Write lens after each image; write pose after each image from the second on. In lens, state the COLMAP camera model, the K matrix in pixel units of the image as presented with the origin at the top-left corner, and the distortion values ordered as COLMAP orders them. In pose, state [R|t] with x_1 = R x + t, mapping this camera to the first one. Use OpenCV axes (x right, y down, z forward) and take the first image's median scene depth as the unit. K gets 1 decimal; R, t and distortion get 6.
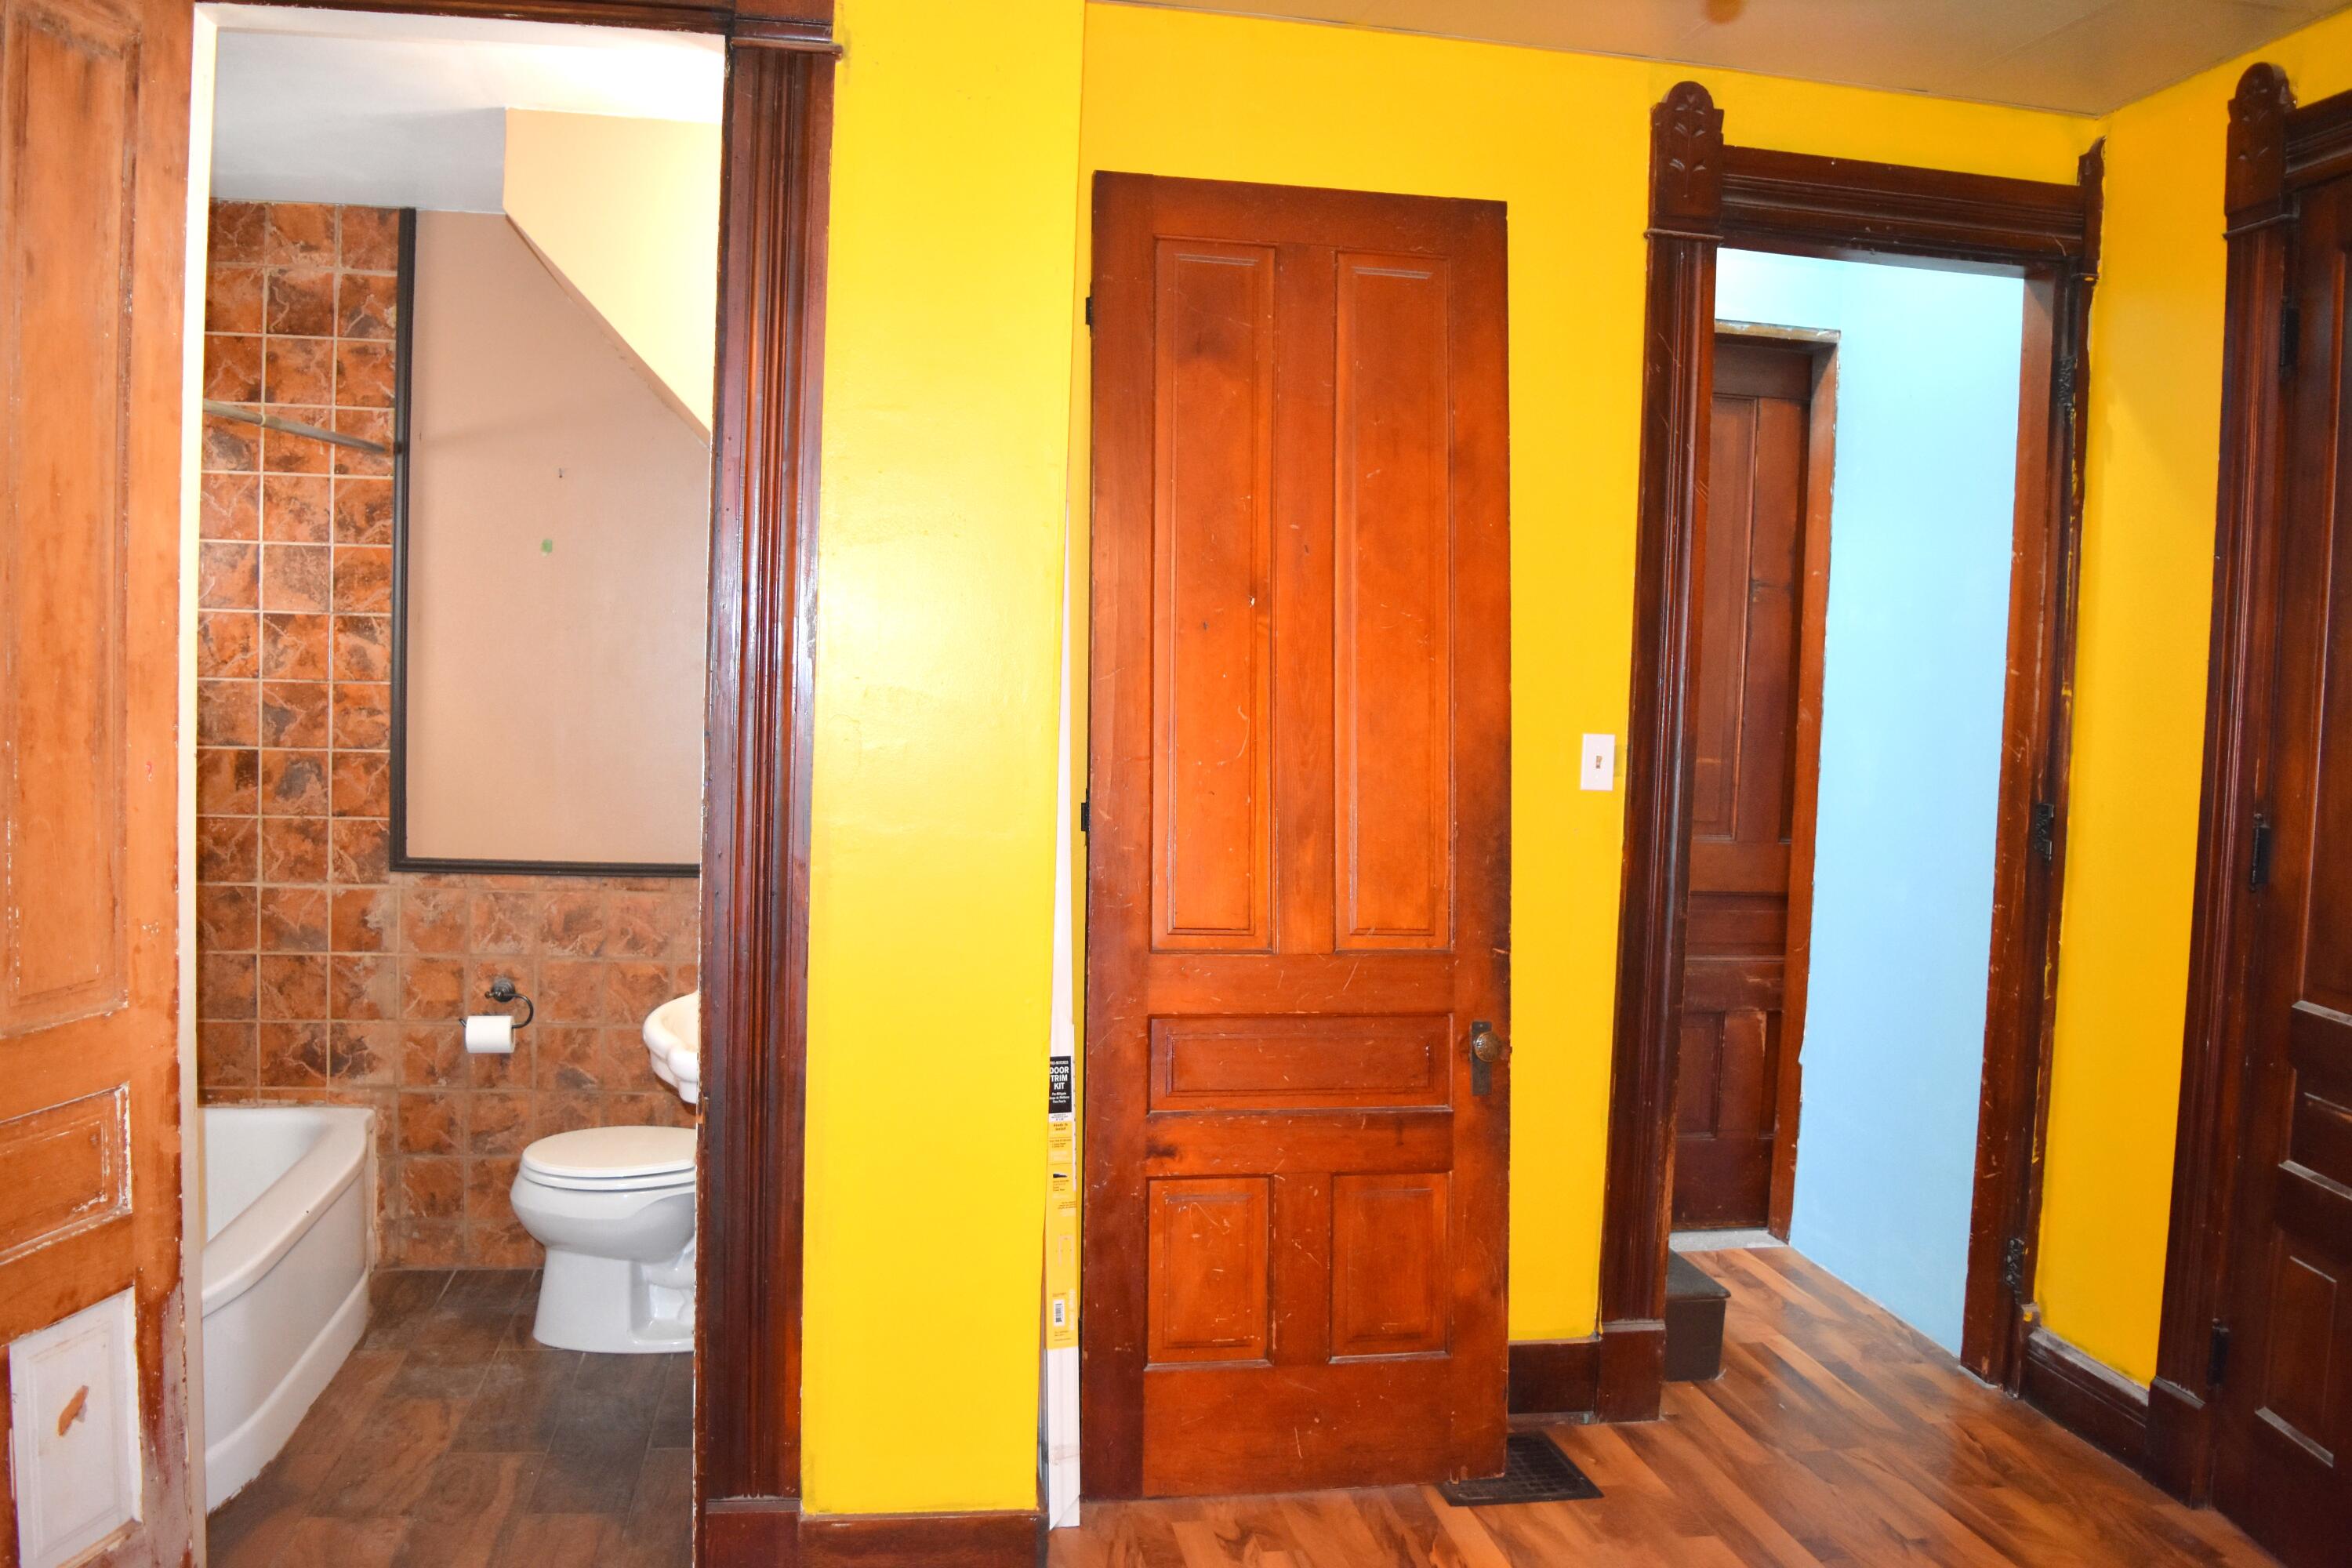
lens RADIAL K [[1854.0, 0, 1178.6], [0, 1854.0, 782.8], [0, 0, 1]] dist [-0.098486, 0.033604]
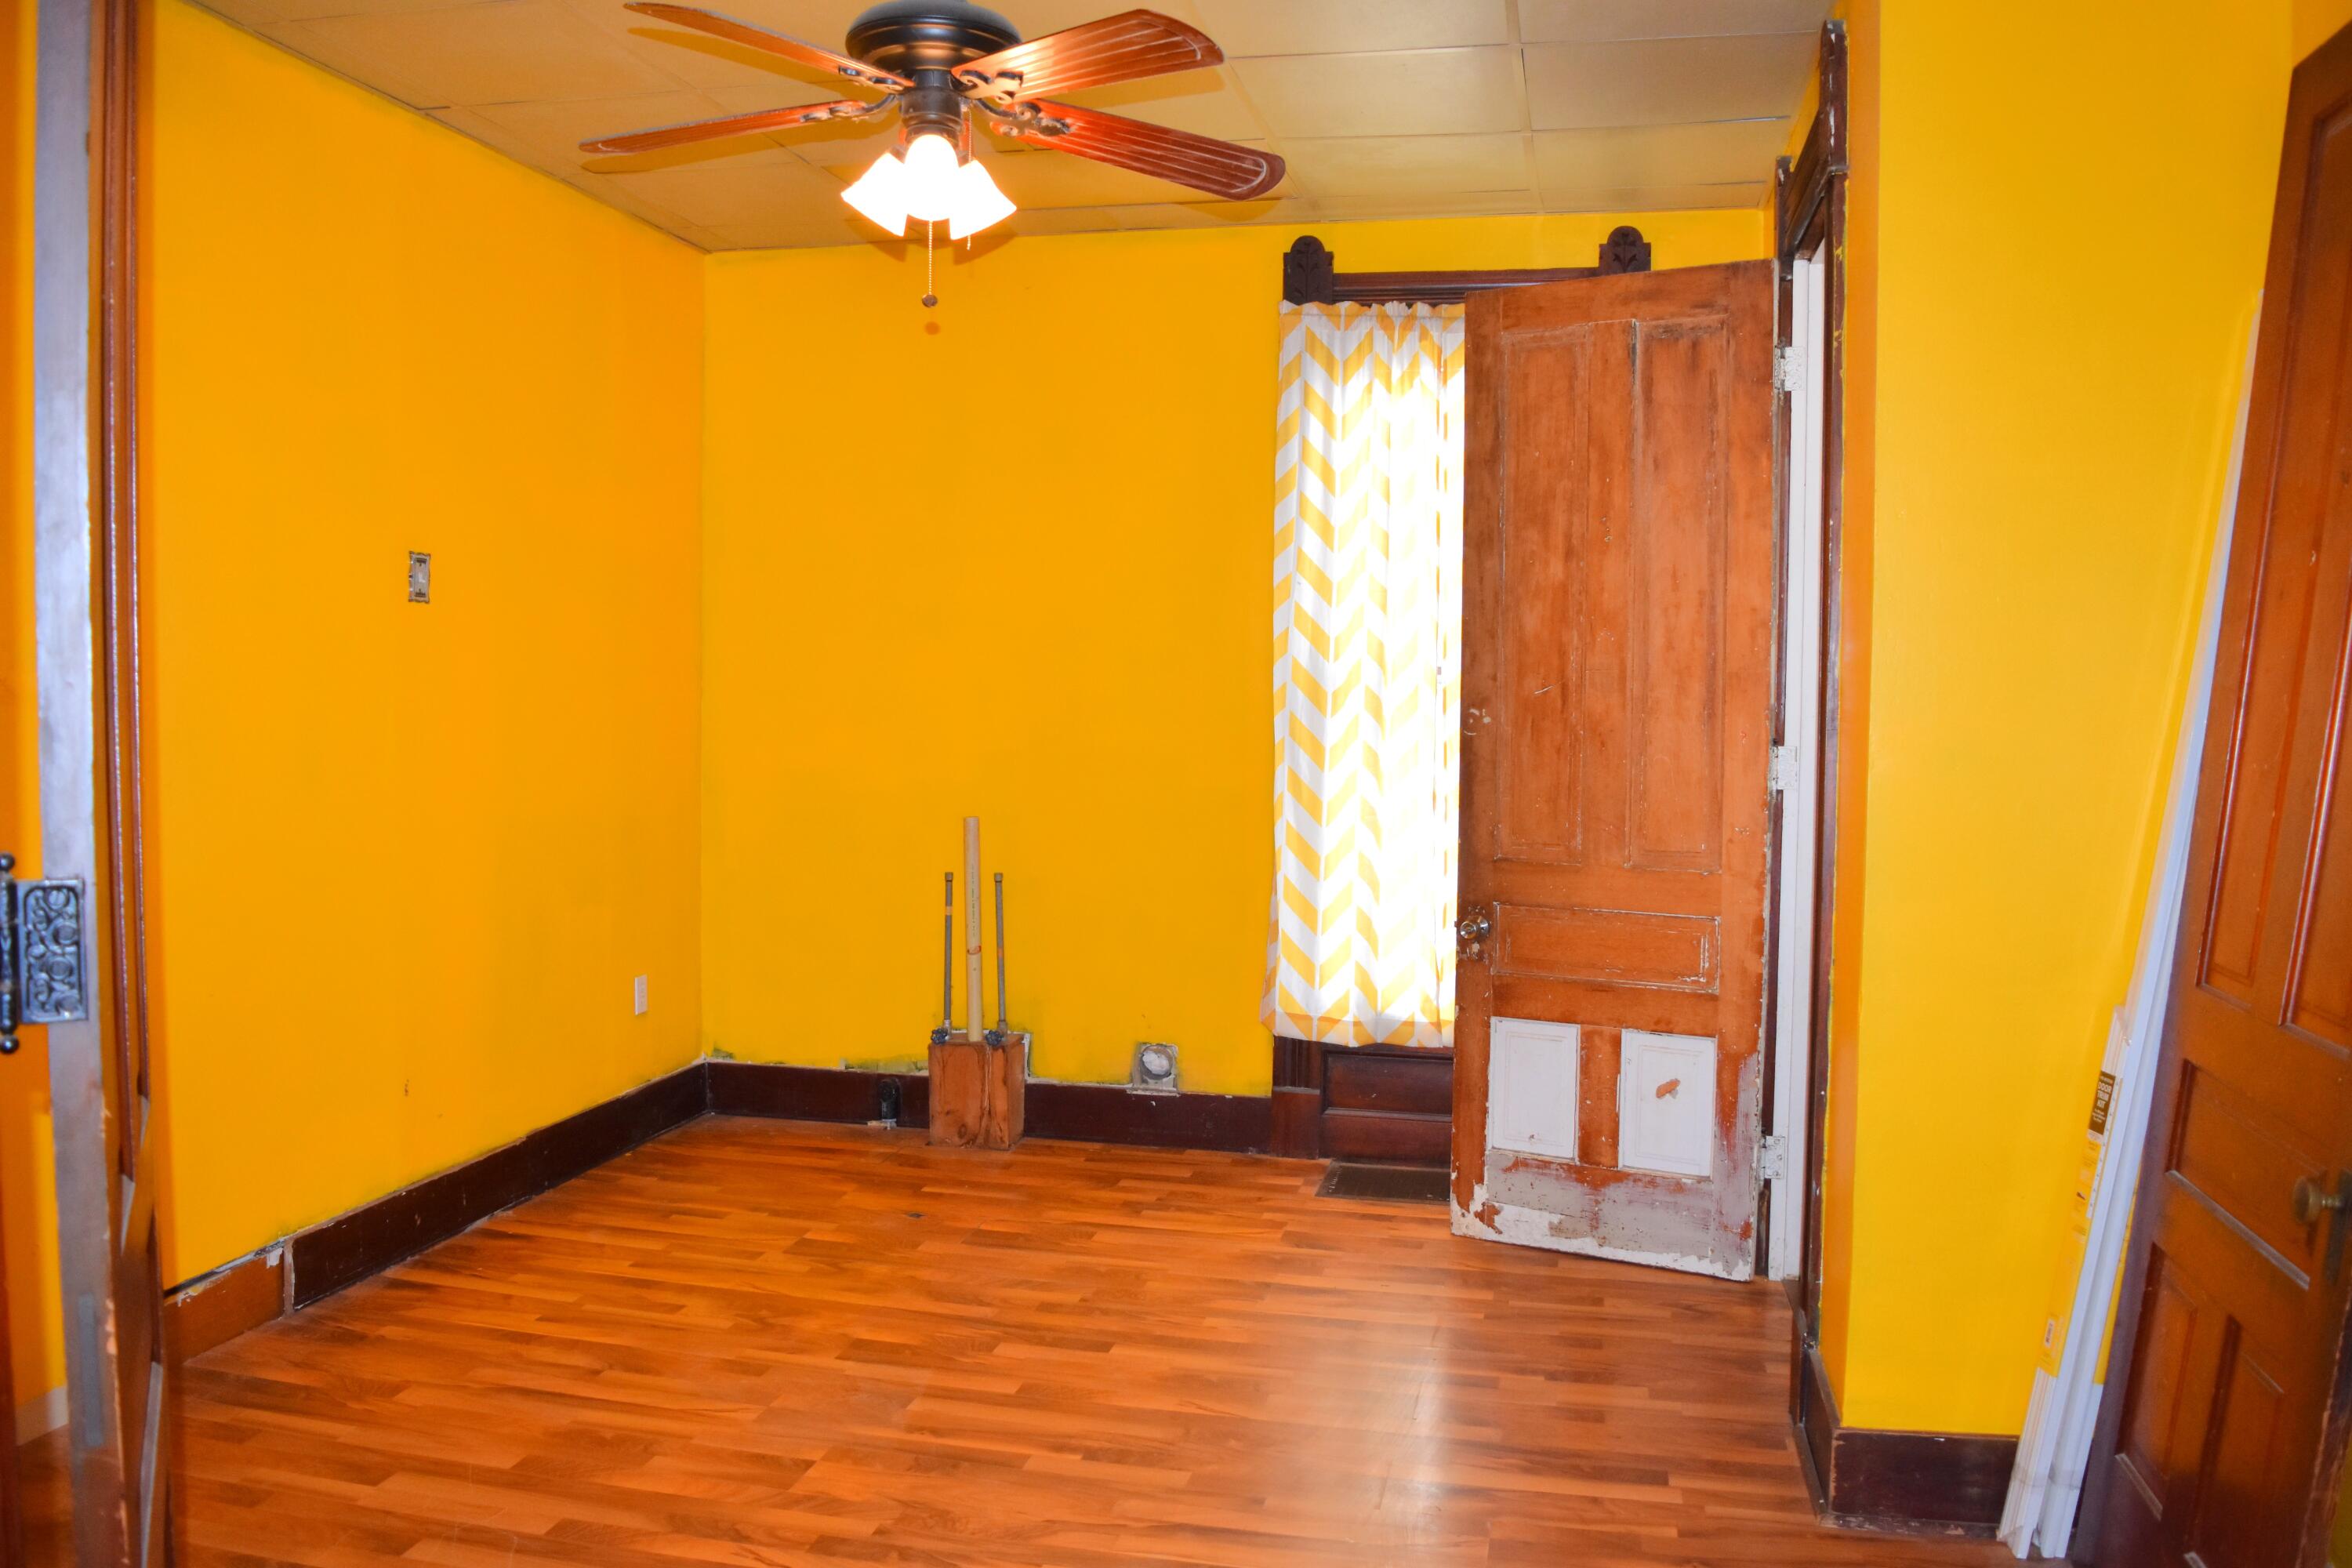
lens RADIAL K [[1854.0, 0, 1178.8], [0, 1854.0, 787.7], [0, 0, 1]] dist [-0.098486, 0.033604]
pose [[-0.415655, 0.008338, -0.909484, 1.278522], [-0.073744, 0.996357, 0.042838, 0.006863], [0.906528, 0.084875, -0.413526, 1.300423]]
